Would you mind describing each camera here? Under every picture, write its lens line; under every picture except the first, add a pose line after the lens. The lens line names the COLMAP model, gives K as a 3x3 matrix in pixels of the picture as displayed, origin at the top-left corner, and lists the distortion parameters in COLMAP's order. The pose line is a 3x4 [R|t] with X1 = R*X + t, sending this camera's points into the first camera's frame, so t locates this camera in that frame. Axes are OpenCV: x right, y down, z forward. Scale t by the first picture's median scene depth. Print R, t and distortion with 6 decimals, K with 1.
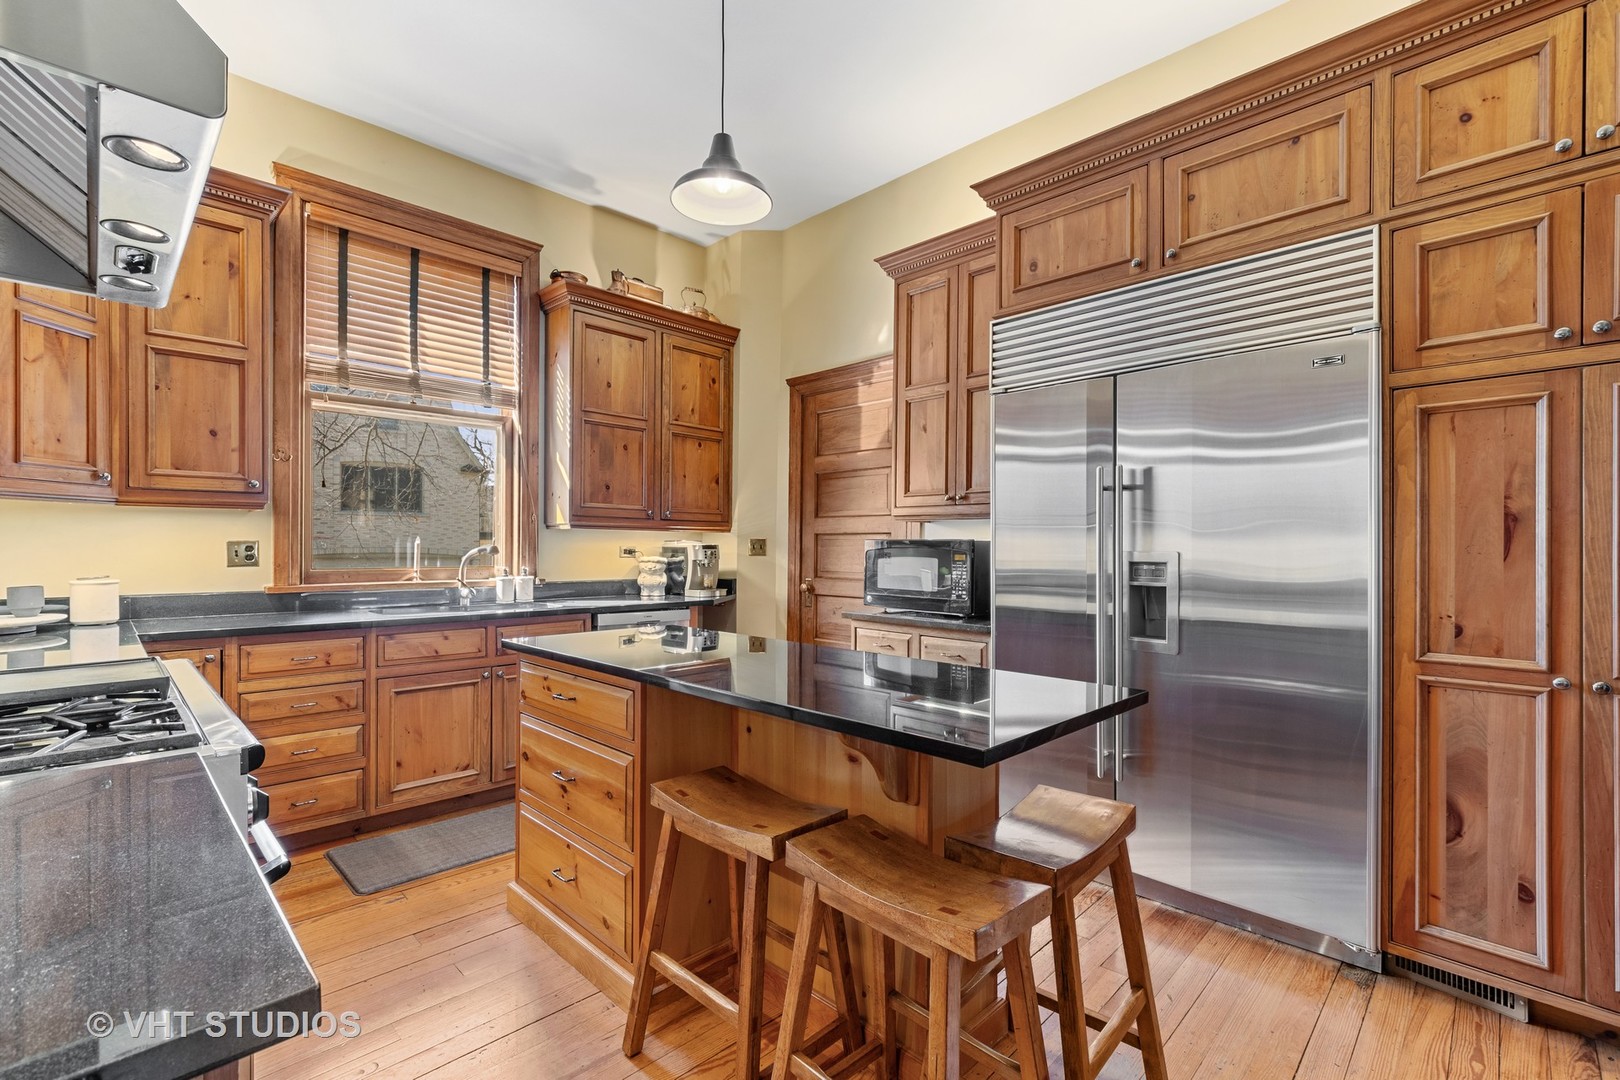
lens RADIAL K [[721.0, 0, 805.0], [0, 721.0, 546.2], [0, 0, 1]] dist [0.000698, -0.000628]
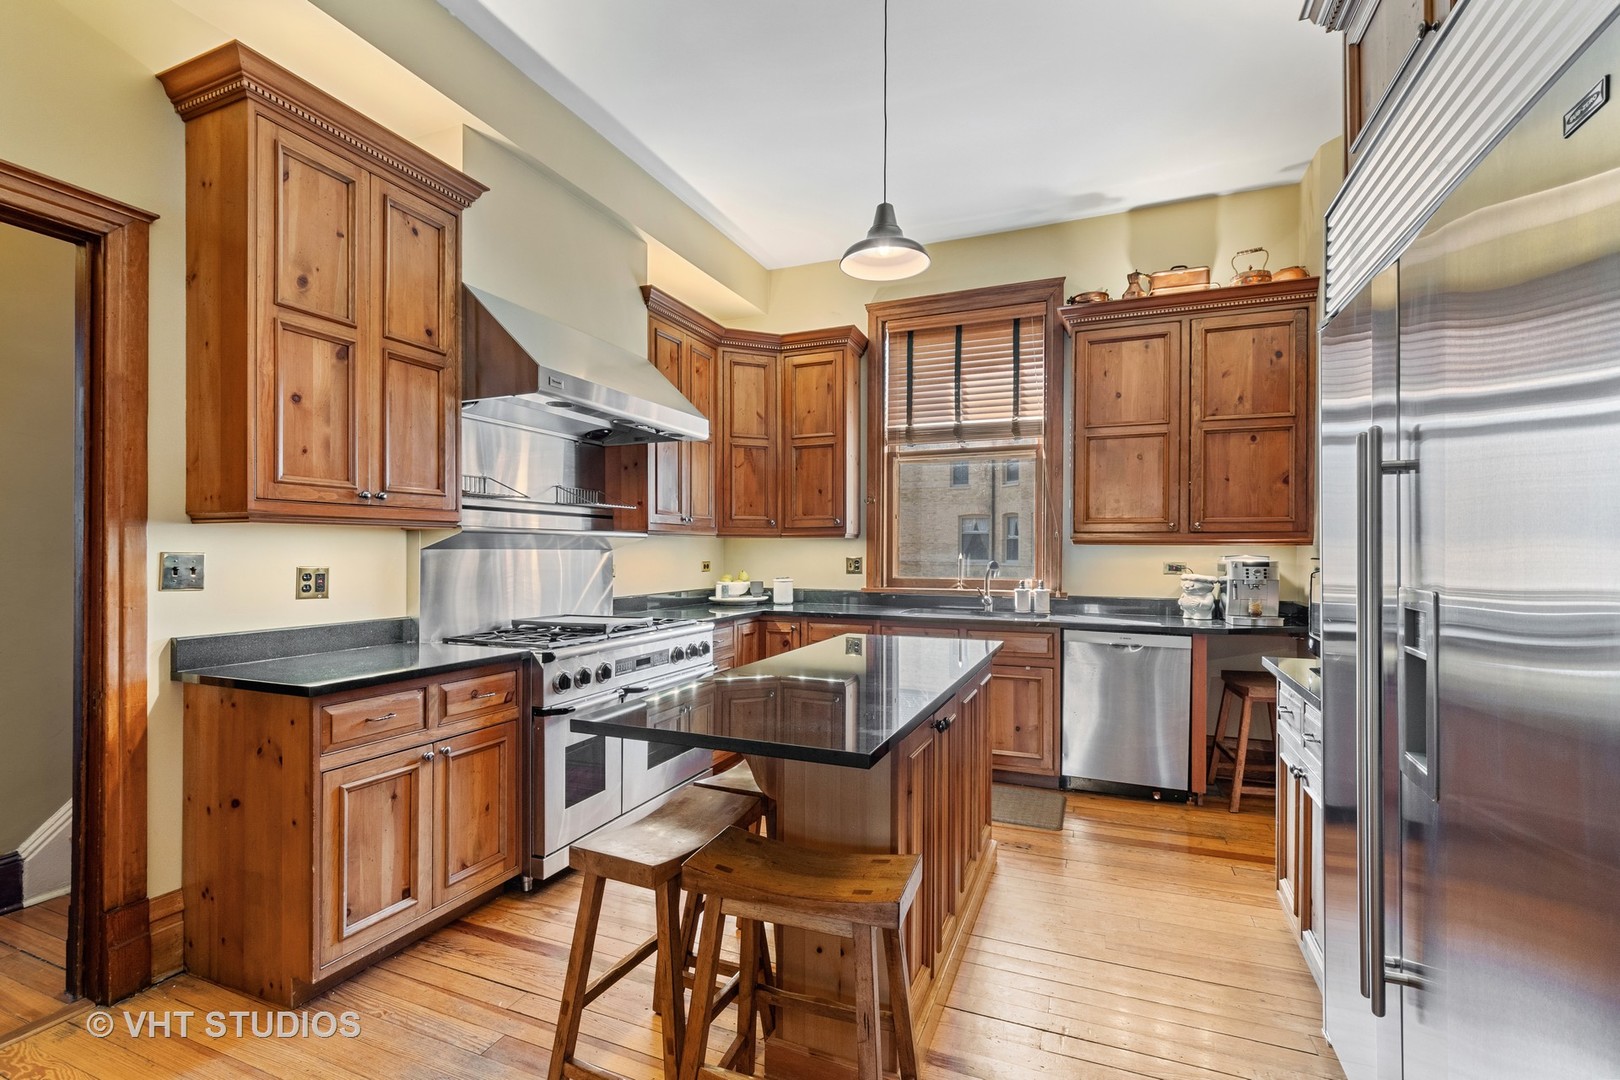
lens RADIAL K [[721.0, 0, 804.2], [0, 721.0, 546.1], [0, 0, 1]] dist [0.000698, -0.000628]
pose [[0.372458, -0.010049, -0.927994, 0.528681], [-0.000015, 0.999941, -0.010835, -0.012678], [0.928049, 0.004050, 0.372436, 0.282772]]
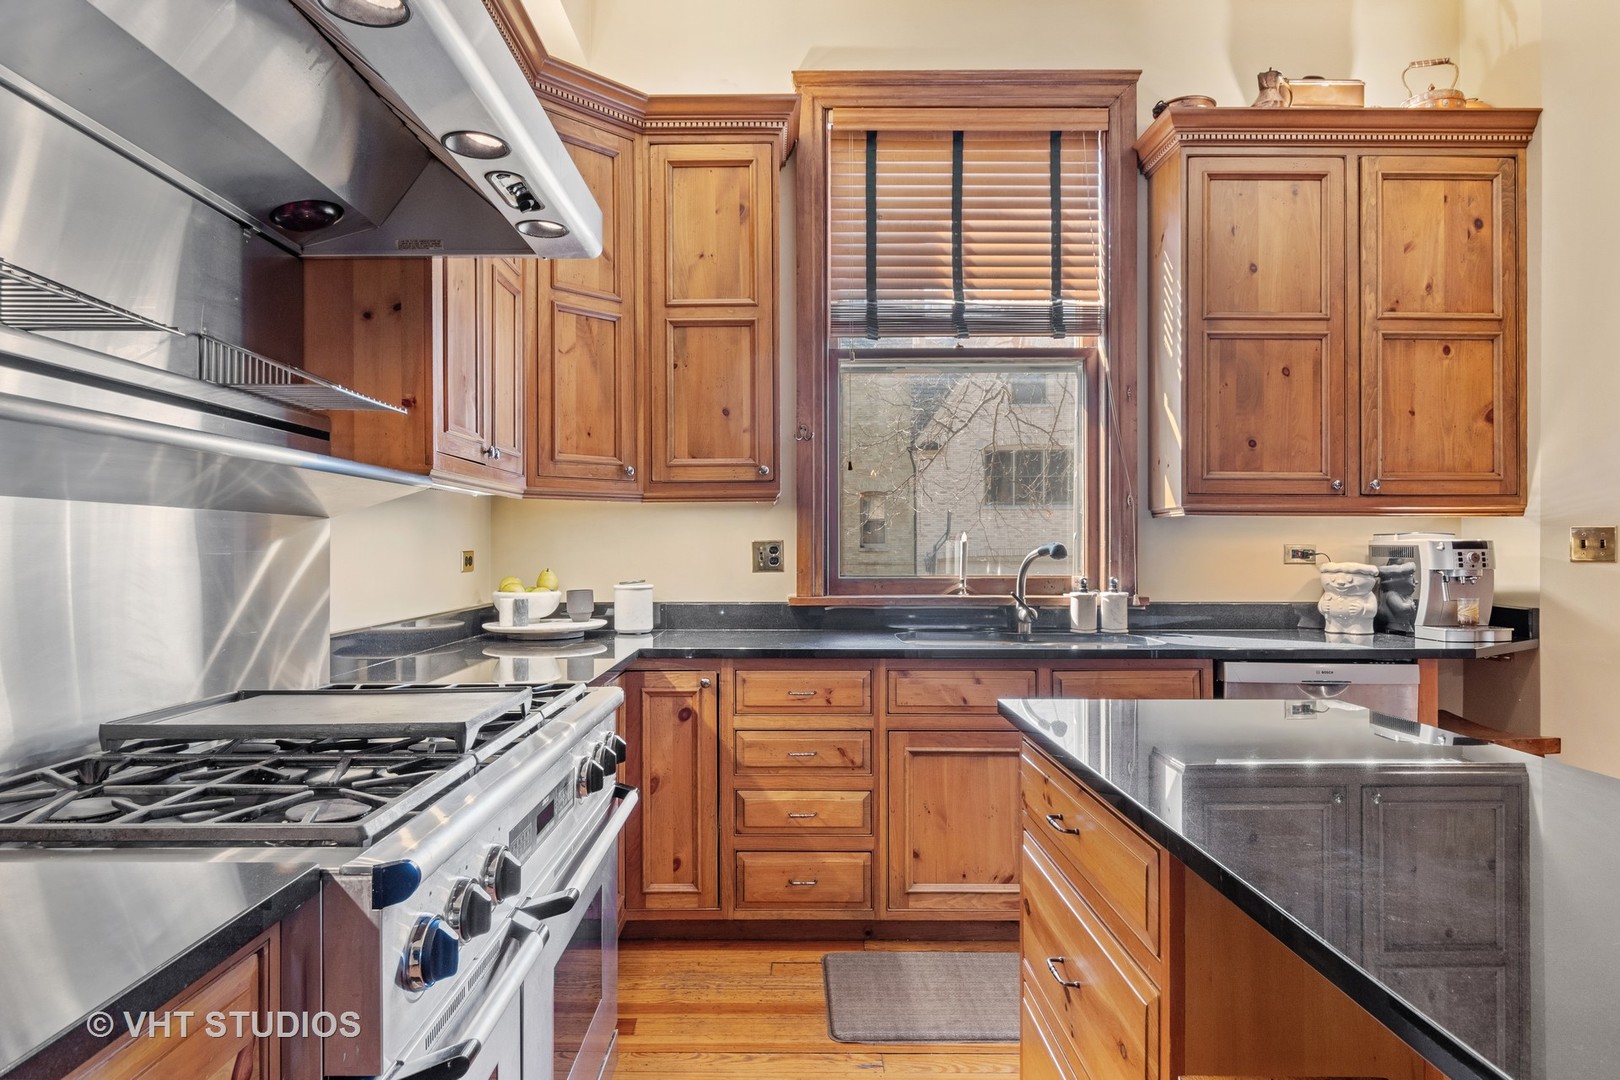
lens RADIAL K [[967.4, 0, 787.2], [0, 967.4, 539.6], [0, 0, 1]] dist [-0.000024, -0.004449]
pose [[0.700575, -0.010519, -0.713501, 0.022811], [0.005100, 0.999940, -0.009735, 0.001852], [0.713560, 0.003182, 0.700587, 0.207154]]
